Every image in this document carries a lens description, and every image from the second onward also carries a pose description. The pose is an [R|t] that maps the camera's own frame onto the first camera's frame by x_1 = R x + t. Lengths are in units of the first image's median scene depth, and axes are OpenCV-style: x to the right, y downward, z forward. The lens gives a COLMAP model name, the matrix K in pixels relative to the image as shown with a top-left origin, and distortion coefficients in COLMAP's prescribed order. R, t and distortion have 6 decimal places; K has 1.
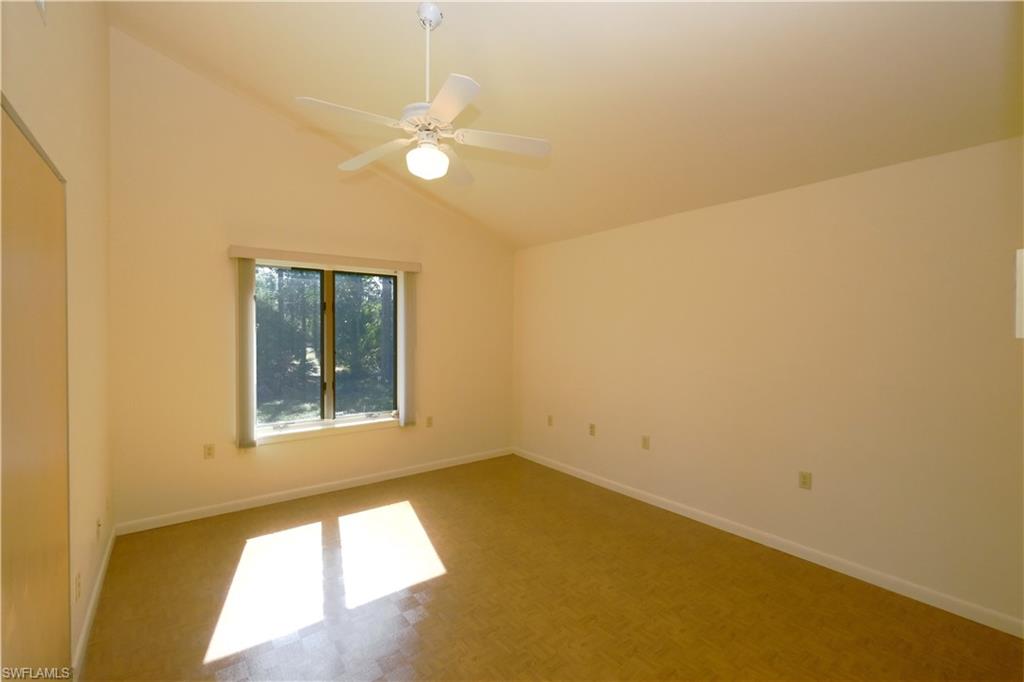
lens RADIAL K [[452.7, 0, 508.9], [0, 452.7, 326.3], [0, 0, 1]] dist [-0.000937, -0.000094]
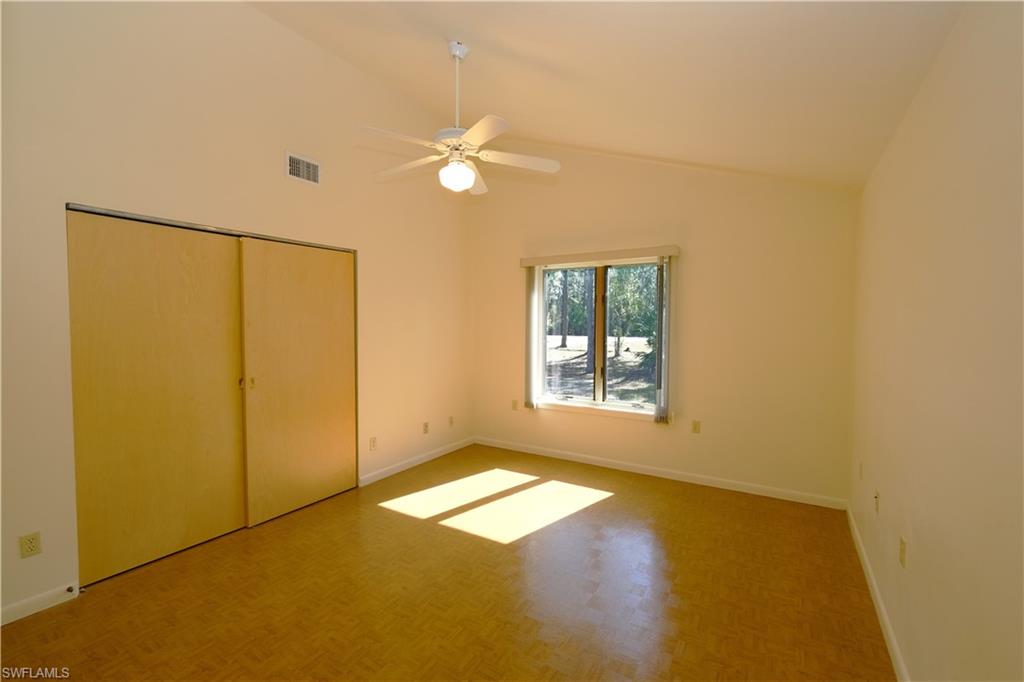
lens RADIAL K [[442.1, 0, 512.0], [0, 442.1, 341.0], [0, 0, 1]] dist [-0.015999, -0.000025]
pose [[0.364475, 0.044166, -0.930165, 0.617409], [0.001491, 0.998846, 0.048012, 0.005660], [0.931212, -0.018886, 0.363989, 0.475148]]
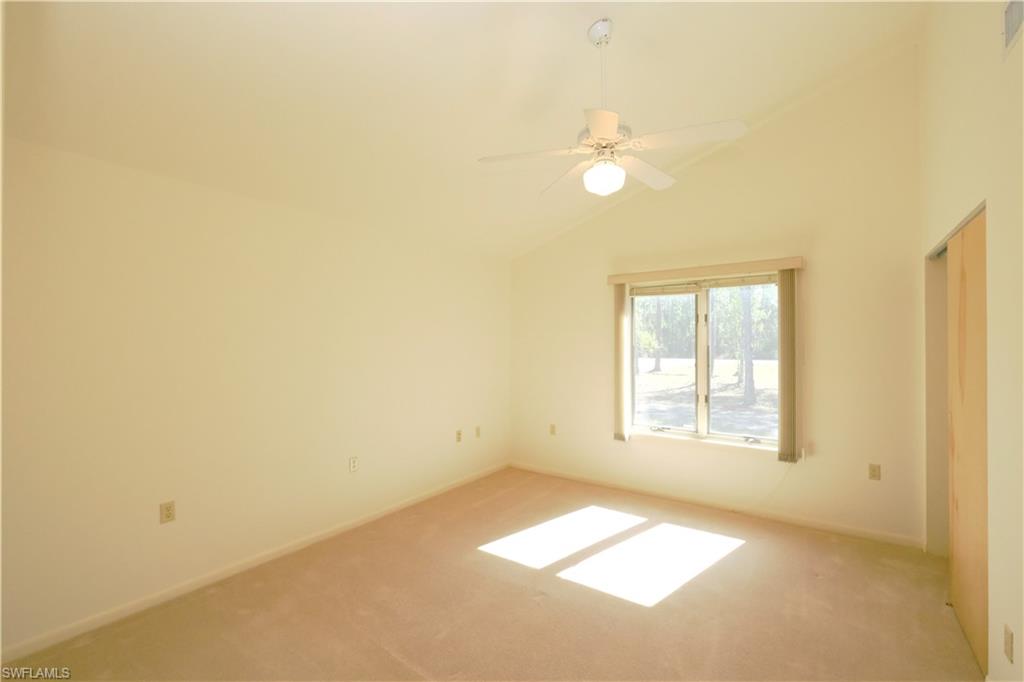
lens RADIAL K [[436.0, 0, 504.7], [0, 436.0, 343.7], [0, 0, 1]] dist [0.000597, 0.000003]
pose [[0.300301, 0.005987, -0.953826, 0.456638], [0.005937, 0.999949, 0.008146, 0.001186], [0.953826, -0.008109, 0.300250, 0.341820]]
